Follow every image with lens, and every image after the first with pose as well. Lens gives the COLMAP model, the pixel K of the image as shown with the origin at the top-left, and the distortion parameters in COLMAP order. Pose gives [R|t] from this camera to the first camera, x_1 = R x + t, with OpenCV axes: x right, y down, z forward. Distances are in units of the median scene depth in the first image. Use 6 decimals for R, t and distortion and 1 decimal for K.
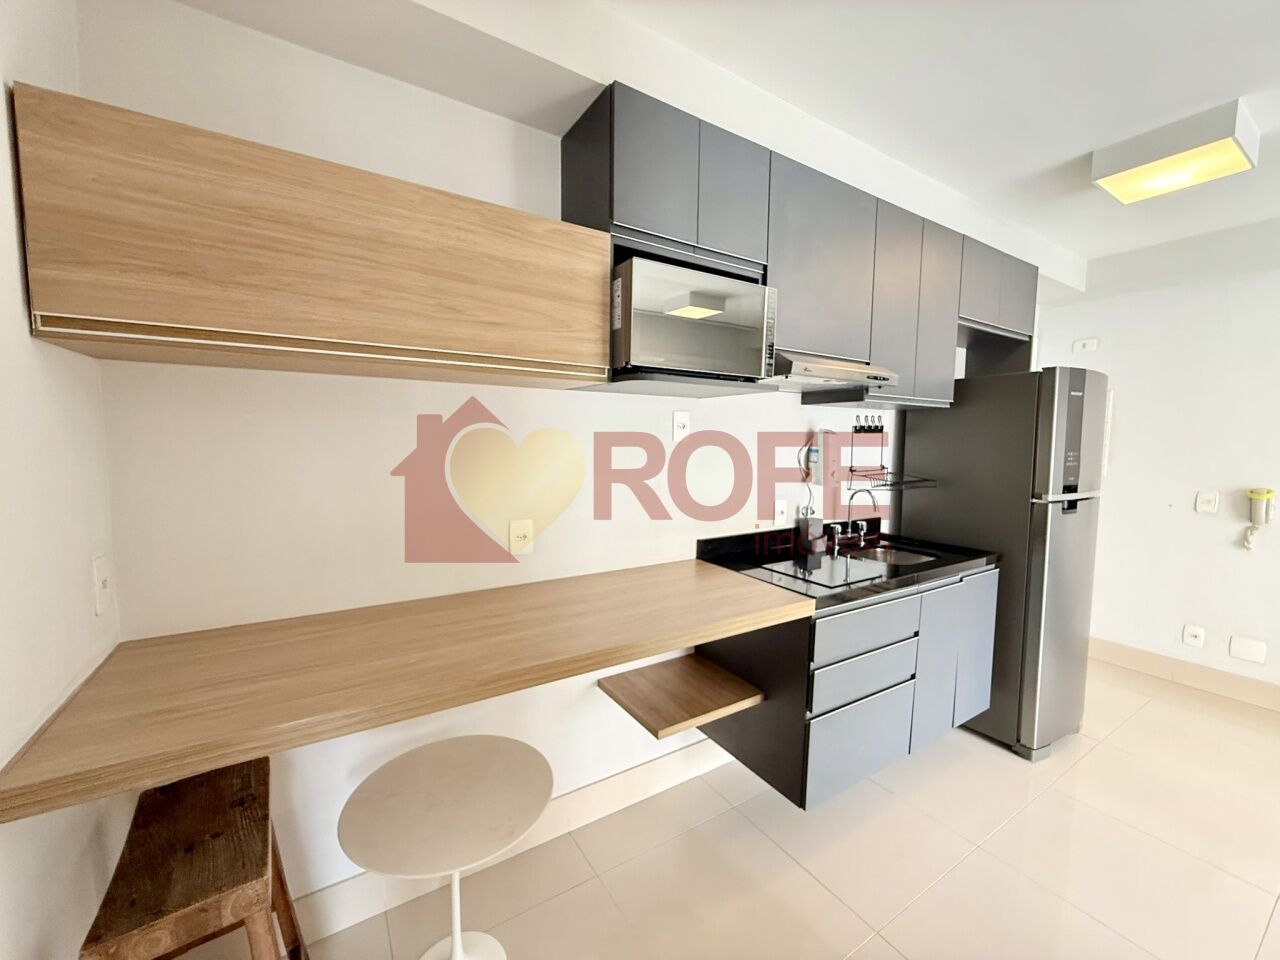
lens RADIAL K [[508.3, 0, 637.3], [0, 508.3, 480.2], [0, 0, 1]] dist [0.000895, -0.000036]
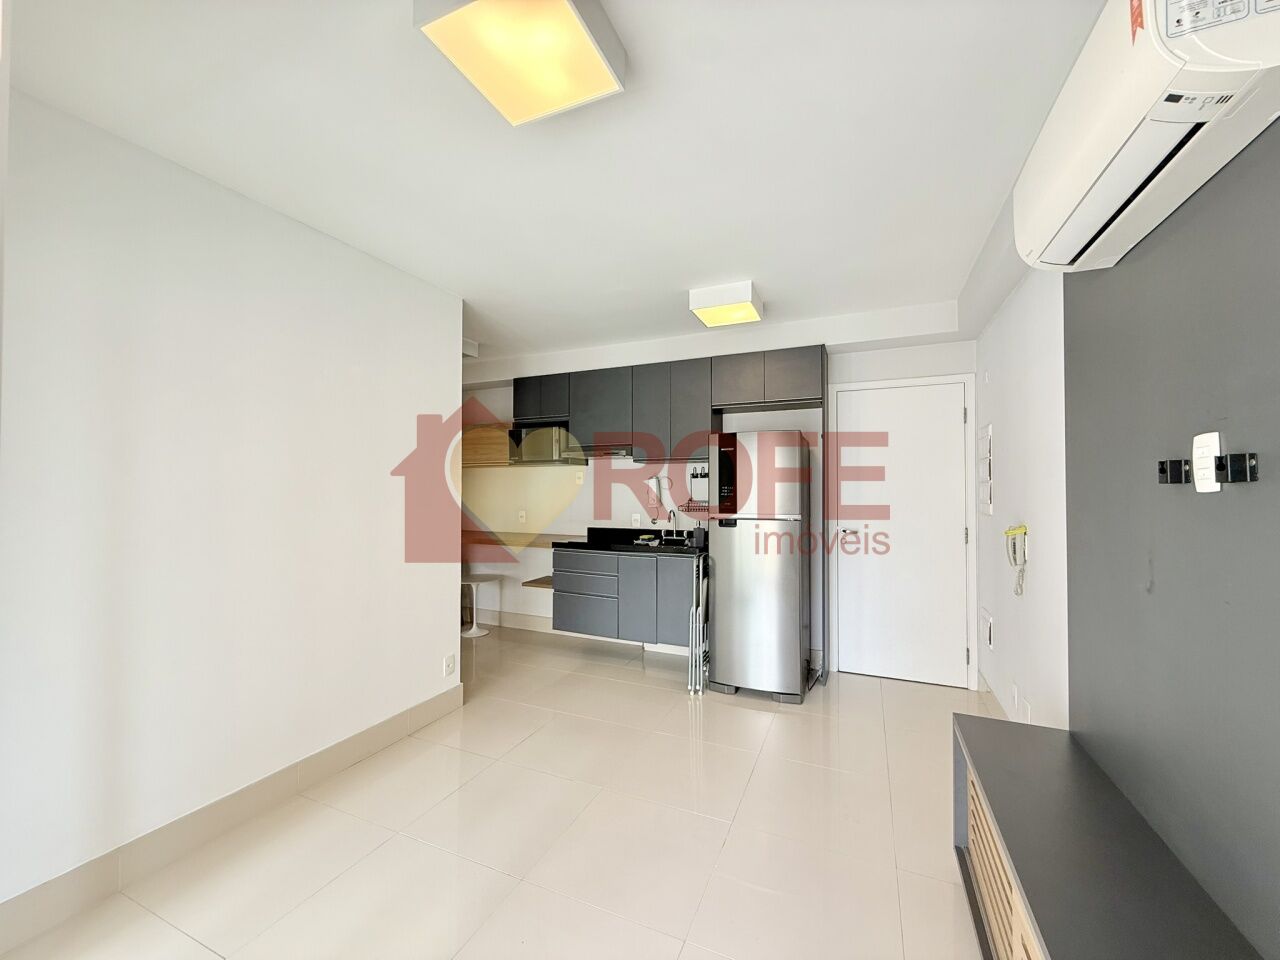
lens RADIAL K [[508.3, 0, 637.3], [0, 508.3, 480.2], [0, 0, 1]] dist [0.000895, -0.000036]
pose [[0.561053, -0.027941, -0.827309, 1.760050], [-0.061437, 0.995268, -0.075279, 0.051502], [0.825497, 0.093063, 0.556681, -0.070879]]
